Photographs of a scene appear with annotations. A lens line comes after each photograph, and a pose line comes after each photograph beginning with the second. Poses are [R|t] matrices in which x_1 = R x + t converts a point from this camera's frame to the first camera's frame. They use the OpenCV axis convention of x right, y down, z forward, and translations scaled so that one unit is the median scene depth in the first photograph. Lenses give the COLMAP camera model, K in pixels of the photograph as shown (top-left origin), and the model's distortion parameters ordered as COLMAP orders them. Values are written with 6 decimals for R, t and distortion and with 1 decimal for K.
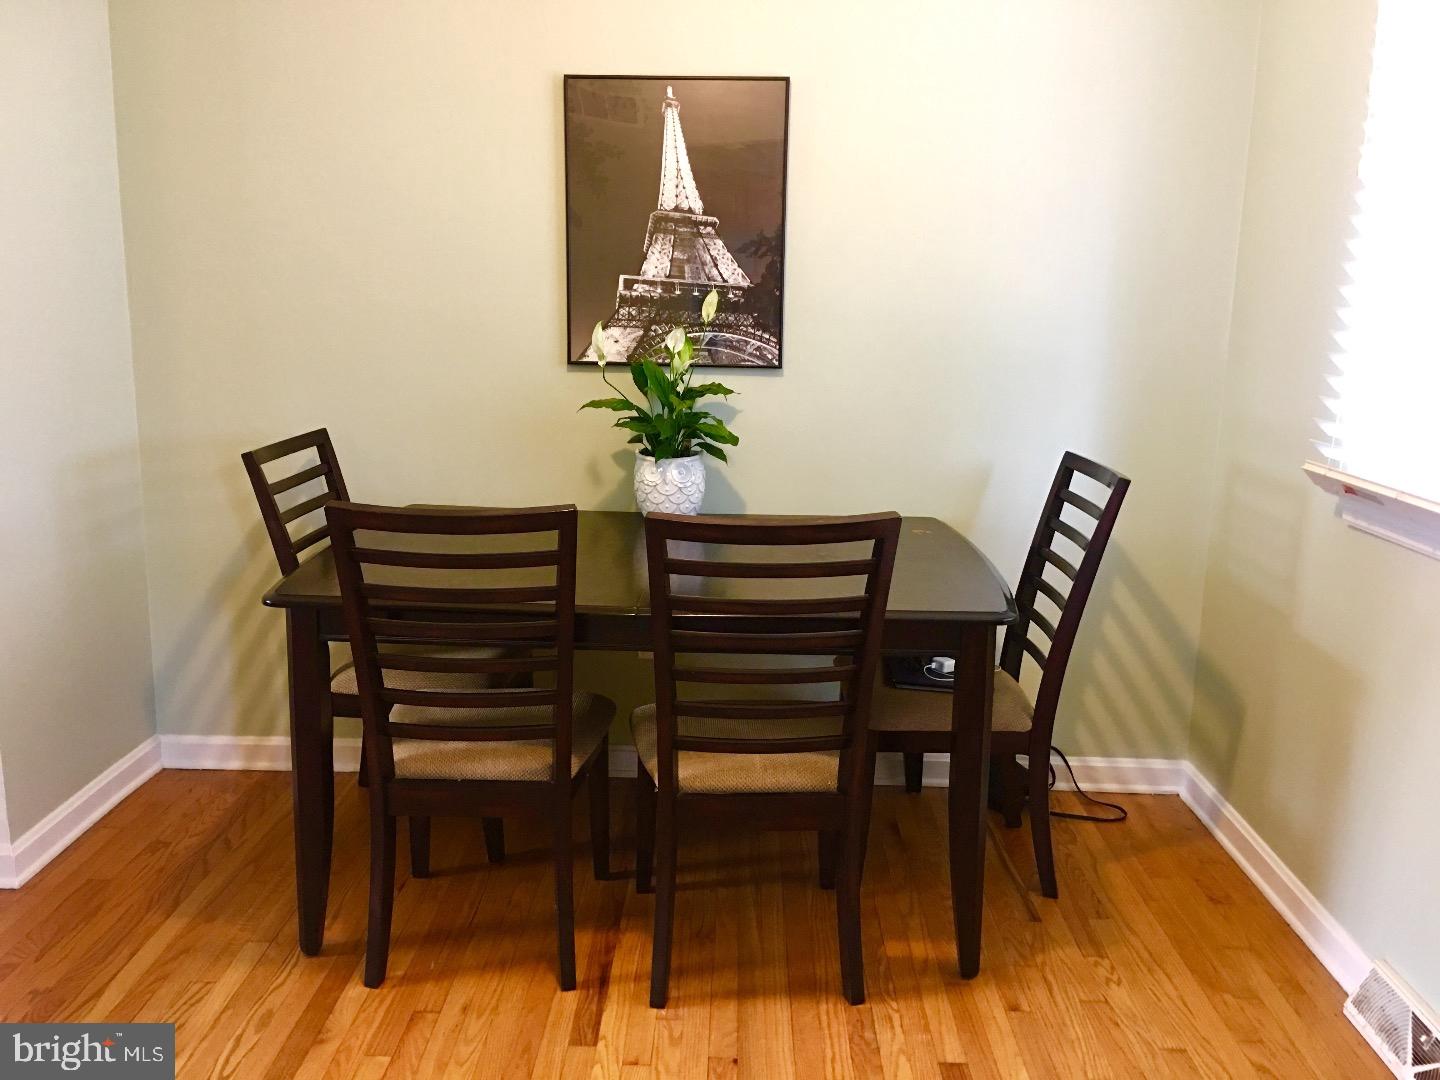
lens RADIAL K [[1234.6, 0, 717.4], [0, 1234.6, 532.6], [0, 0, 1]] dist [0.069642, -0.085660]
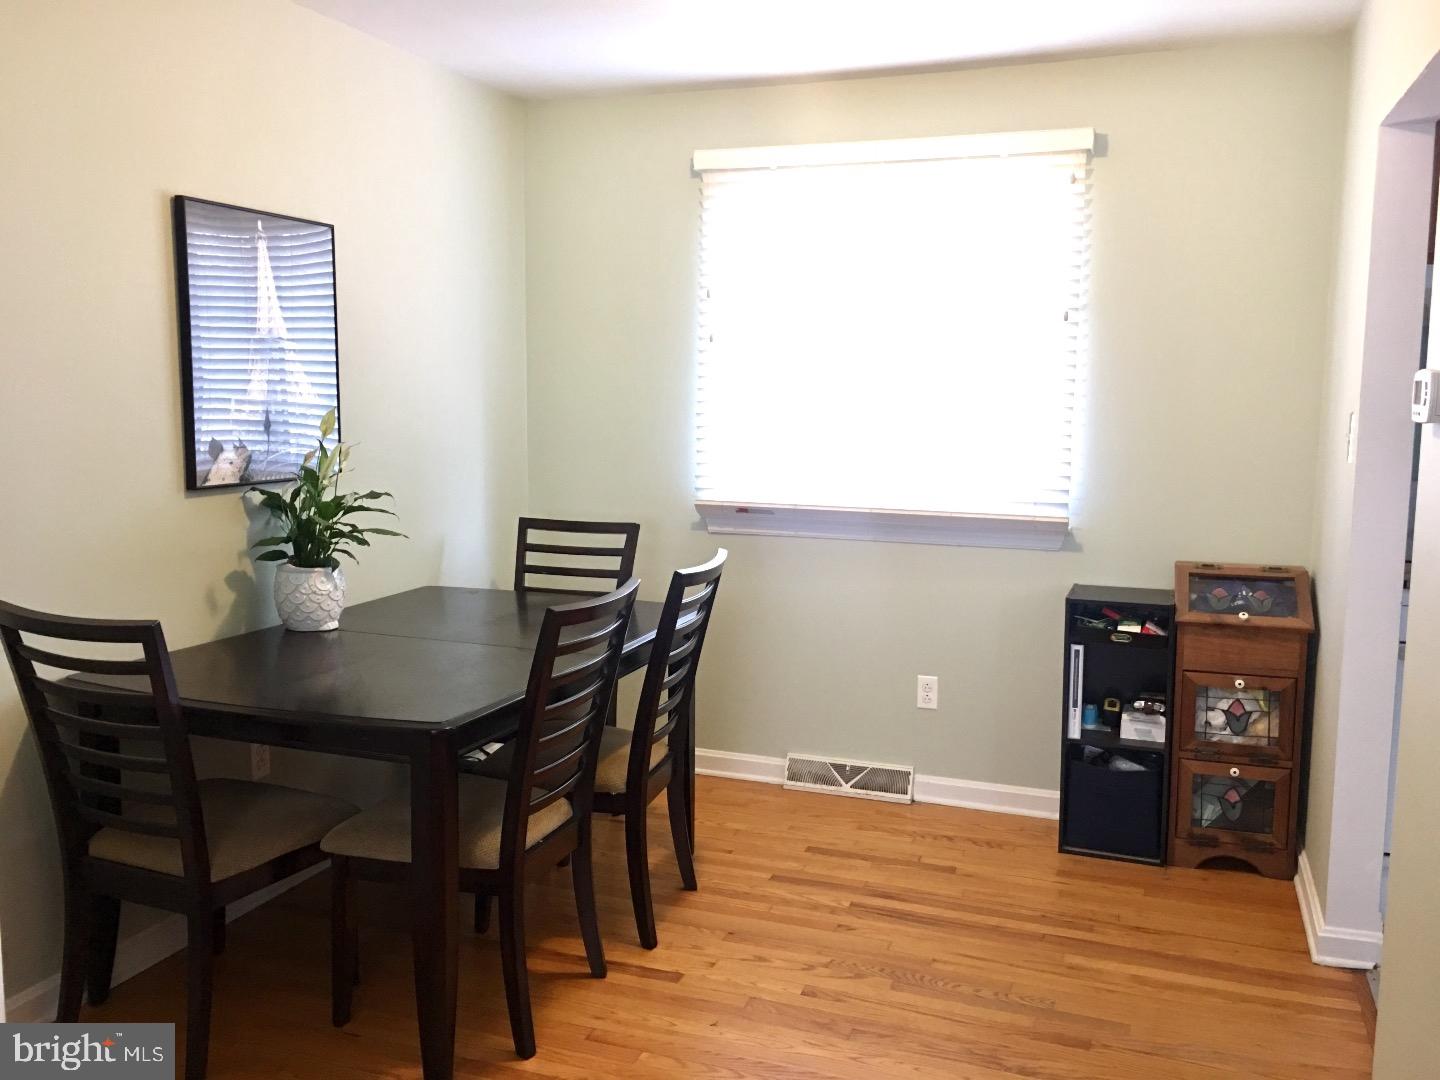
lens RADIAL K [[1234.6, 0, 716.2], [0, 1234.6, 534.1], [0, 0, 1]] dist [0.069642, -0.085660]
pose [[0.315999, -0.125041, 0.940484, -0.944527], [0.181488, 0.980938, 0.069441, -0.102342], [-0.931239, 0.148744, 0.332669, 0.332064]]
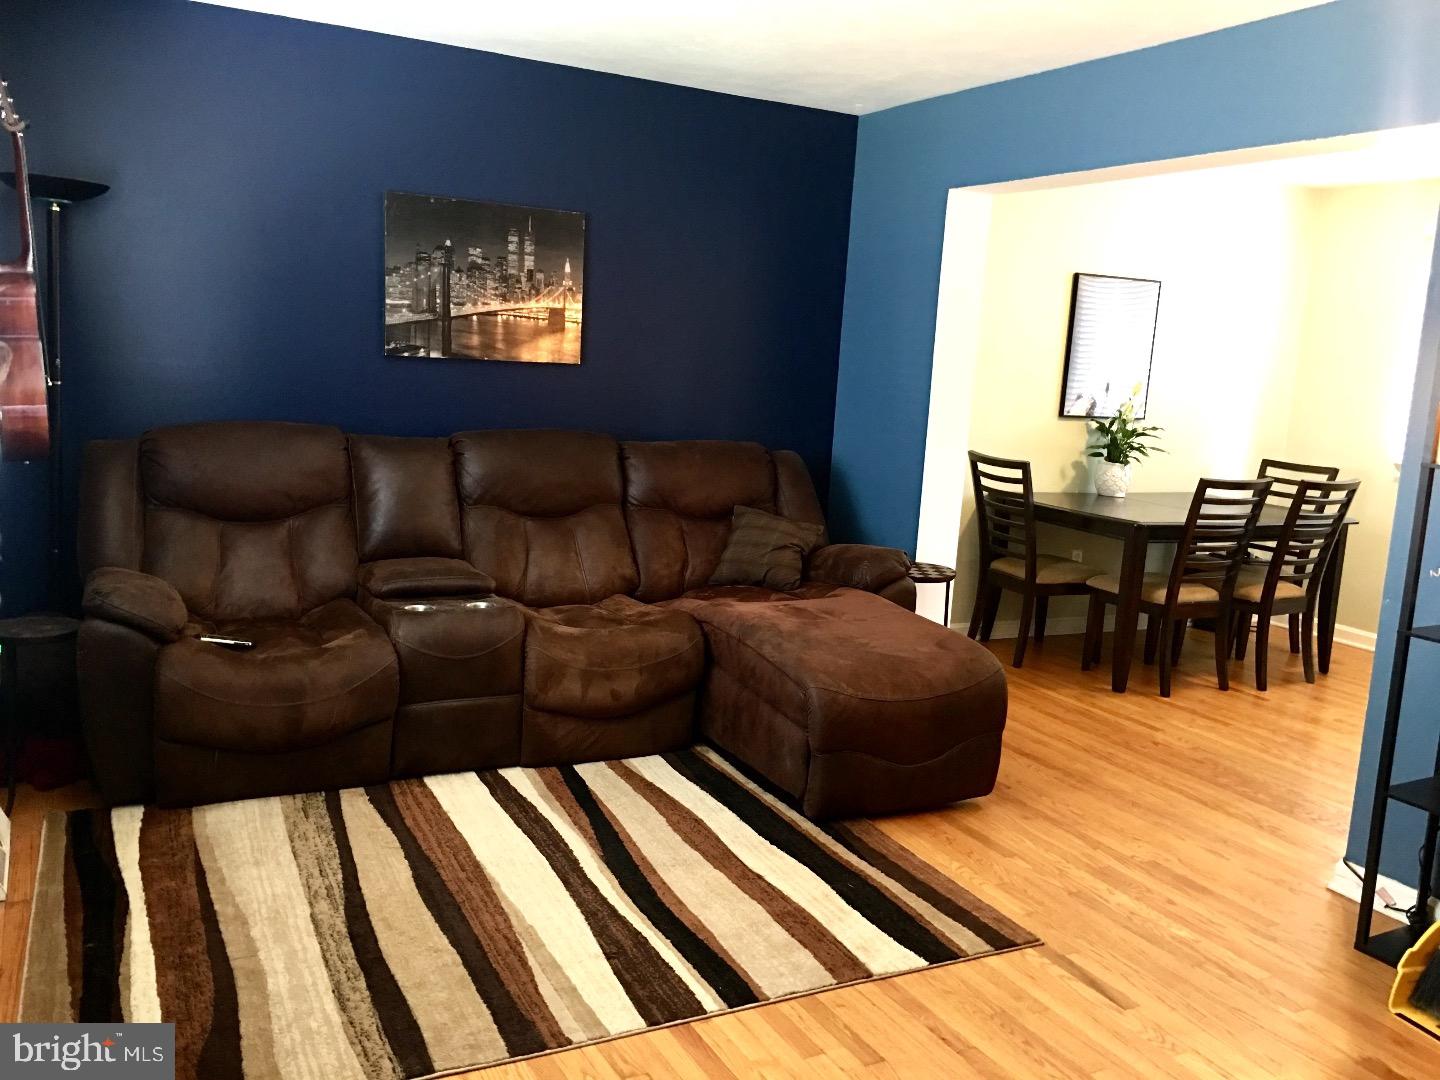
lens RADIAL K [[1234.6, 0, 721.0], [0, 1234.6, 537.3], [0, 0, 1]] dist [0.069642, -0.085660]
pose [[0.866241, -0.041780, 0.497876, -1.639155], [0.050250, 0.998730, -0.003619, 0.033894], [-0.497092, 0.028153, 0.867241, -0.433121]]
